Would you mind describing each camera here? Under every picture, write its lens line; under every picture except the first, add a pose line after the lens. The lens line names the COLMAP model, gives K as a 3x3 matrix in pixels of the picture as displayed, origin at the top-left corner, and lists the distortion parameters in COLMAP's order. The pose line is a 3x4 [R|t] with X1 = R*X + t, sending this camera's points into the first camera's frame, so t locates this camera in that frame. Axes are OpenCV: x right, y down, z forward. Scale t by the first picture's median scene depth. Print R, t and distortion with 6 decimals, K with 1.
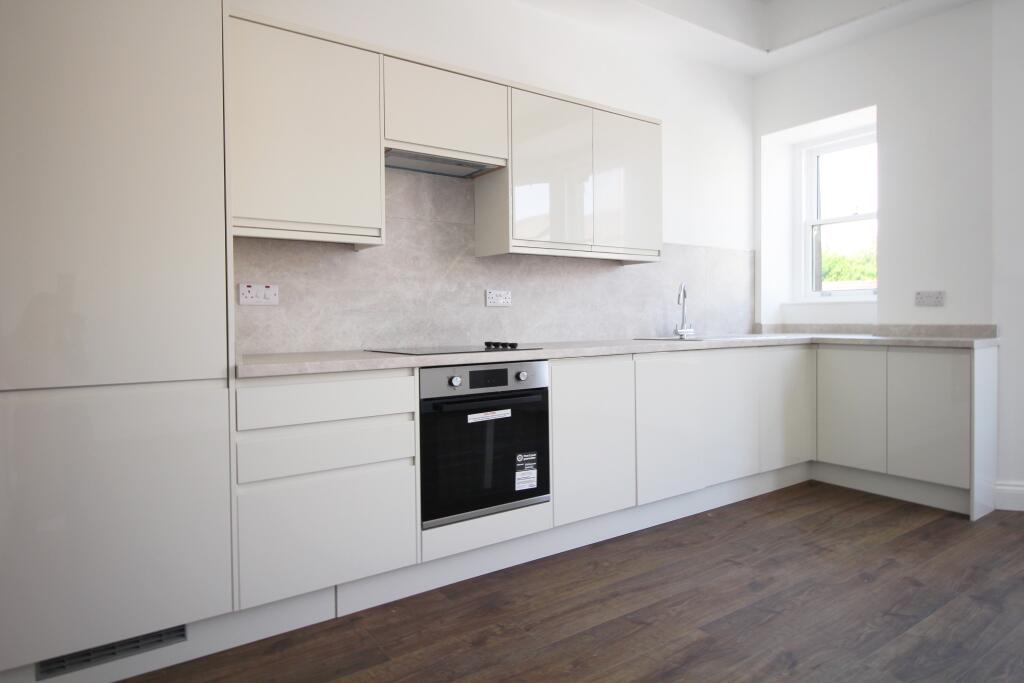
lens RADIAL K [[645.6, 0, 510.5], [0, 645.6, 340.9], [0, 0, 1]] dist [0.004739, -0.001460]
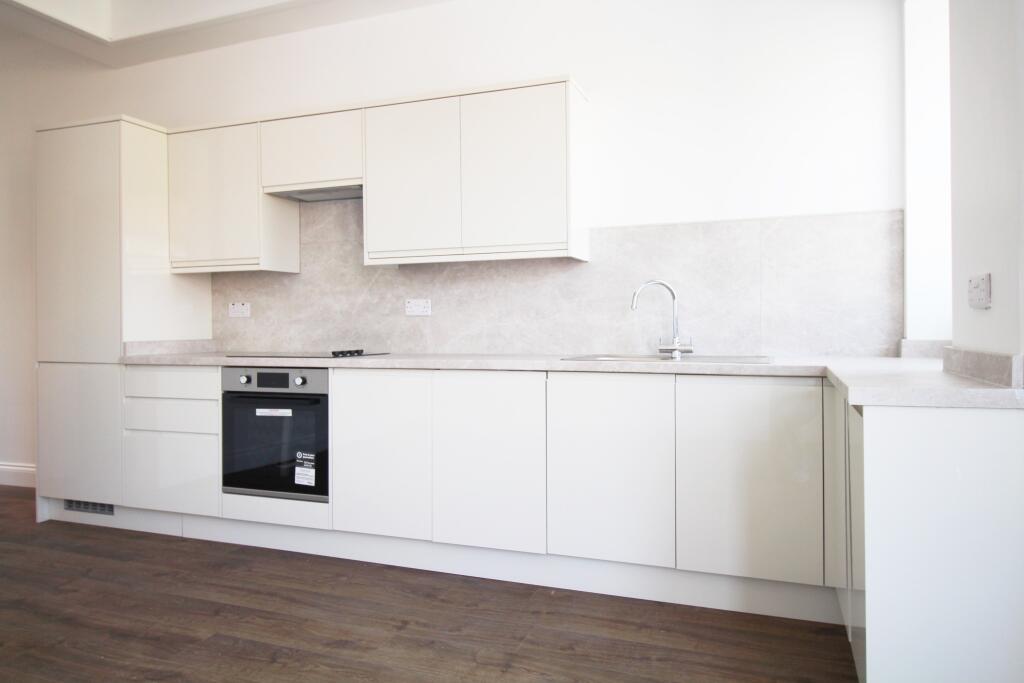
lens RADIAL K [[720.8, 0, 511.9], [0, 720.8, 337.9], [0, 0, 1]] dist [0.005846, -0.003599]
pose [[0.533484, 0.023078, -0.845496, 1.219553], [-0.029077, 0.999537, 0.008937, -0.039787], [0.845310, 0.019817, 0.533908, 0.629524]]
